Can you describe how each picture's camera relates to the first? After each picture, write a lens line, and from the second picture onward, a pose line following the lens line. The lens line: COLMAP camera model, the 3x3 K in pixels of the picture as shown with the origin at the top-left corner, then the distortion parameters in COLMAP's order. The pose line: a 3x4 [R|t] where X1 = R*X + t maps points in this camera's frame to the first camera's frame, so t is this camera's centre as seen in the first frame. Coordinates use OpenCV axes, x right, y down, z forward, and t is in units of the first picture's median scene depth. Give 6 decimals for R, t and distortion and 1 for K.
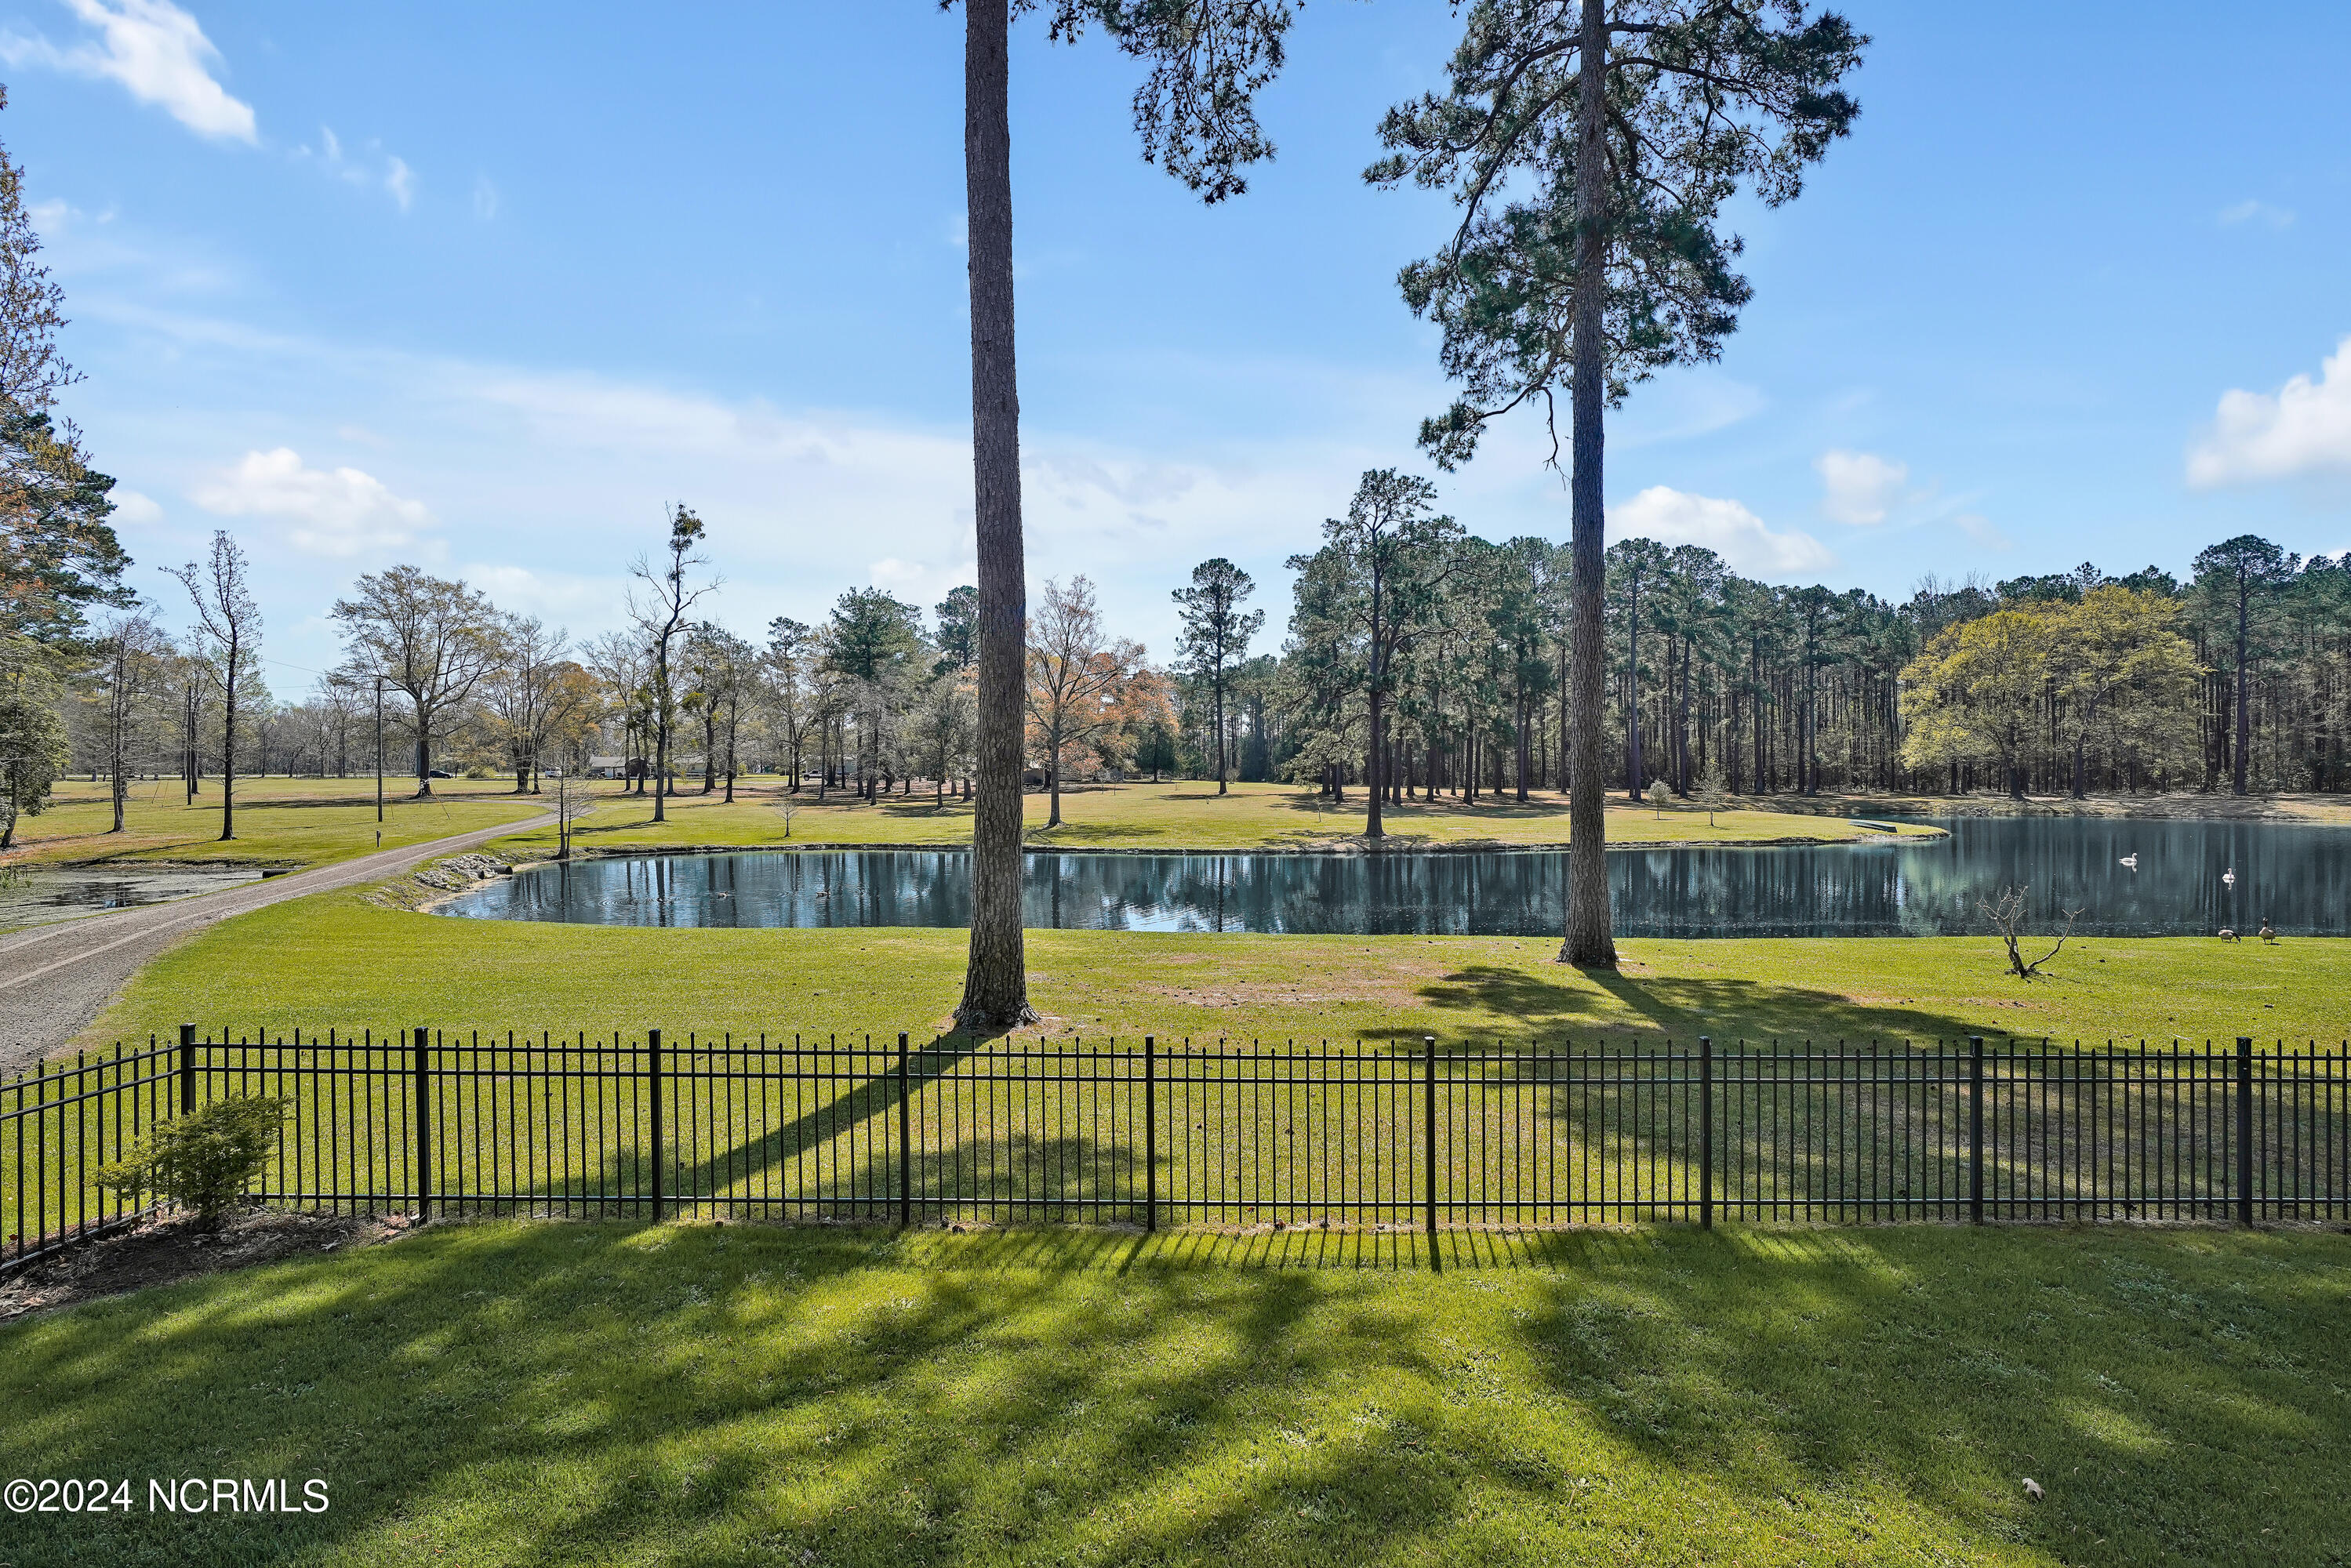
lens RADIAL K [[1113.7, 0, 1175.5], [0, 1113.7, 784.0], [0, 0, 1]] dist [-0.016301, 0.010985]
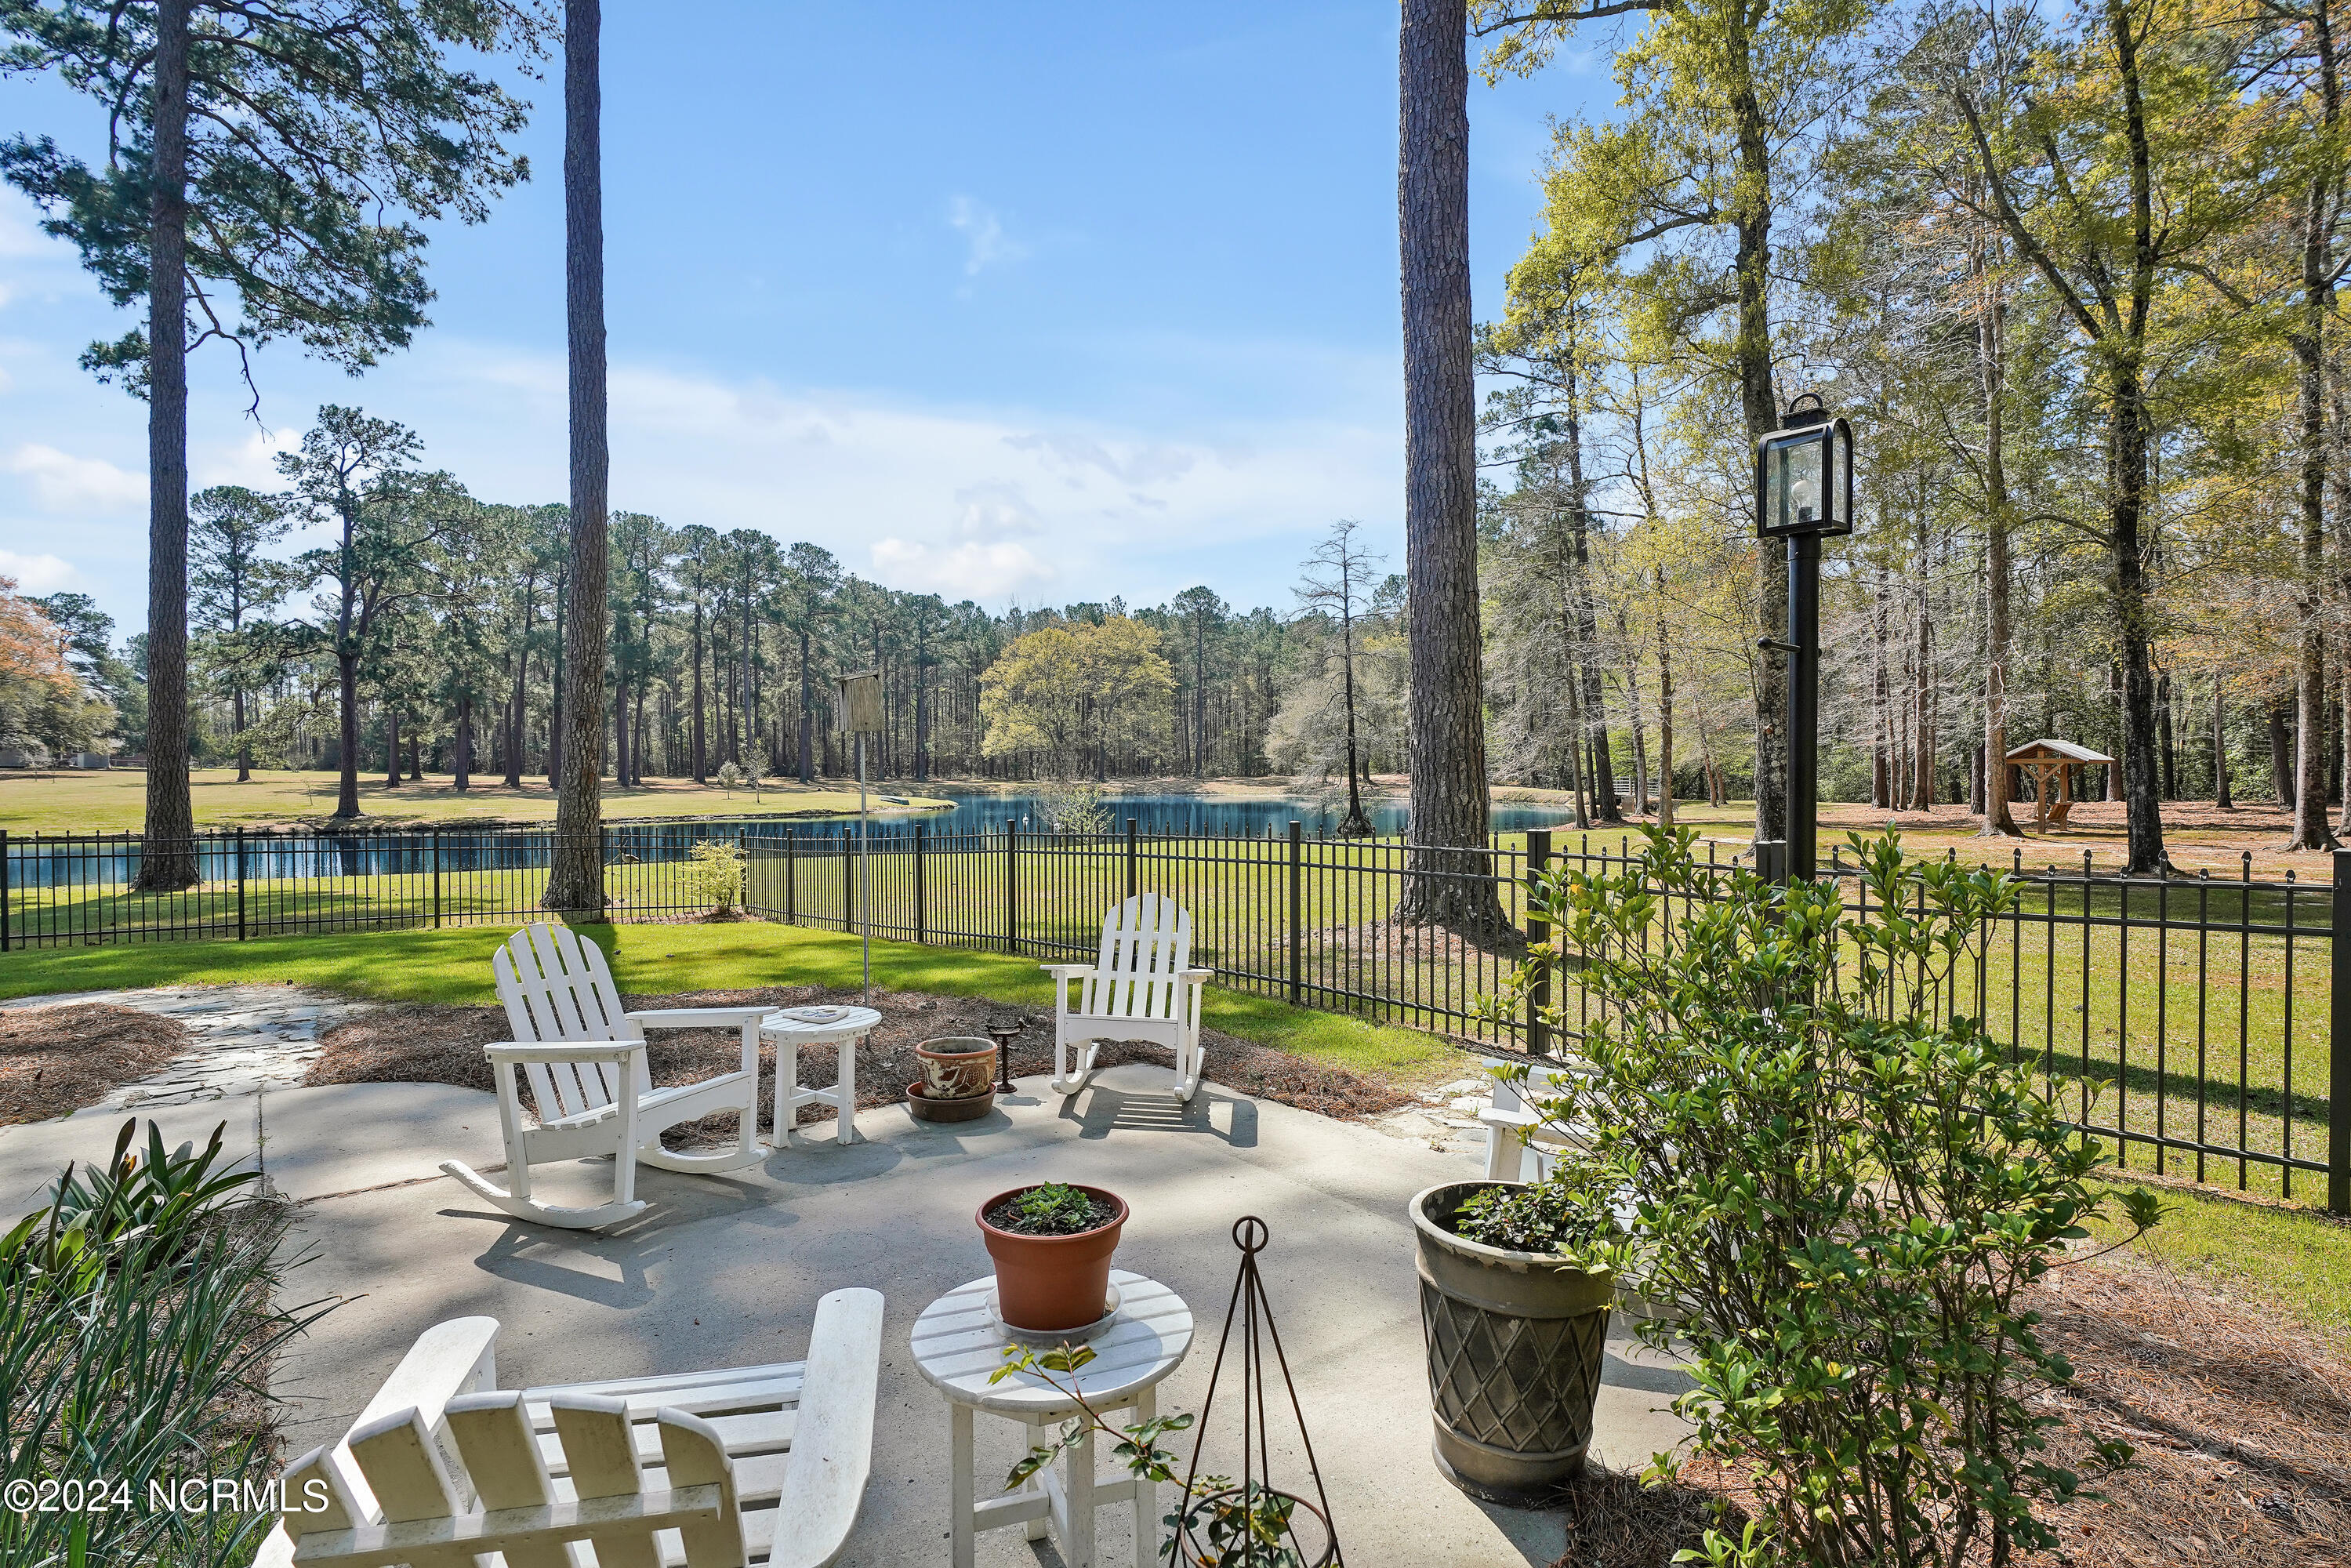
lens RADIAL K [[1141.2, 0, 1175.5], [0, 1141.2, 784.0], [0, 0, 1]] dist [0.004514, 0.001245]
pose [[0.790916, -0.003870, 0.611912, 0.082583], [0.001767, 0.999990, 0.004041, 0.010468], [-0.611922, -0.002115, 0.790915, -0.077674]]
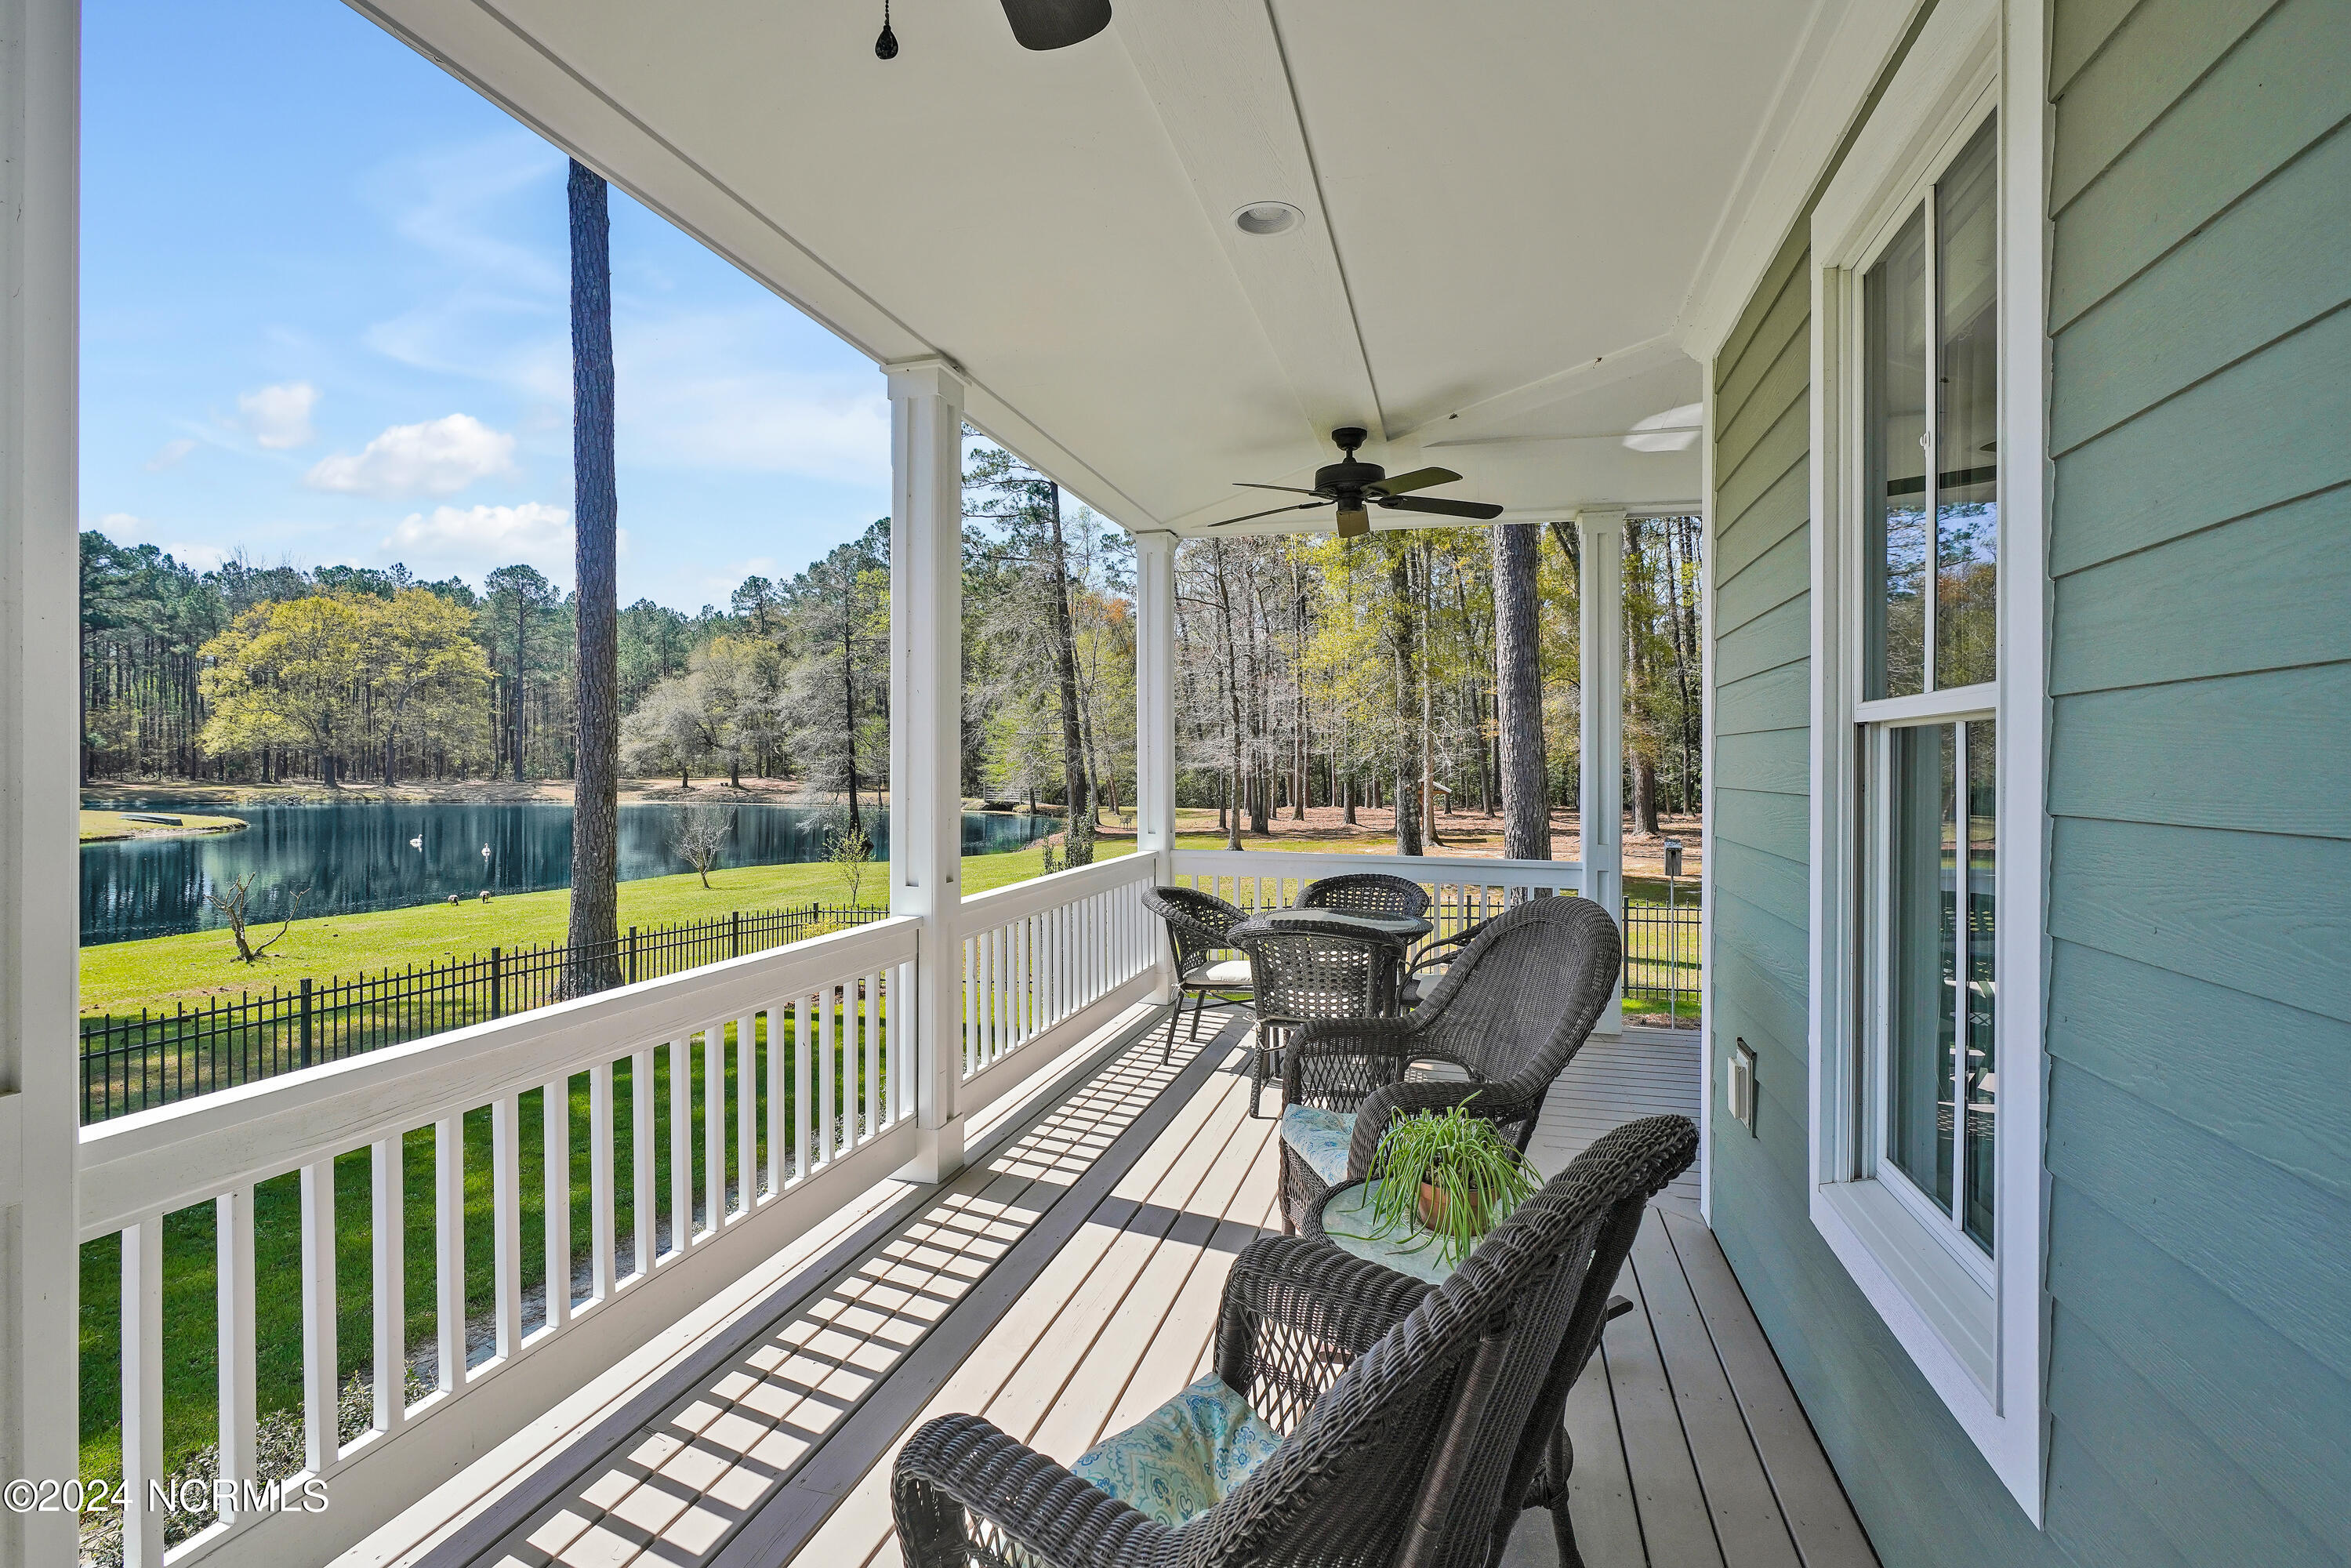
lens RADIAL K [[1119.9, 0, 1175.3], [0, 1119.9, 770.2], [0, 0, 1]] dist [0.001056, 0.001256]
pose [[0.281722, 0.004159, 0.959487, 0.003515], [-0.002711, 0.999990, -0.003538, 0.000058], [-0.959492, -0.001605, 0.281730, -0.016176]]
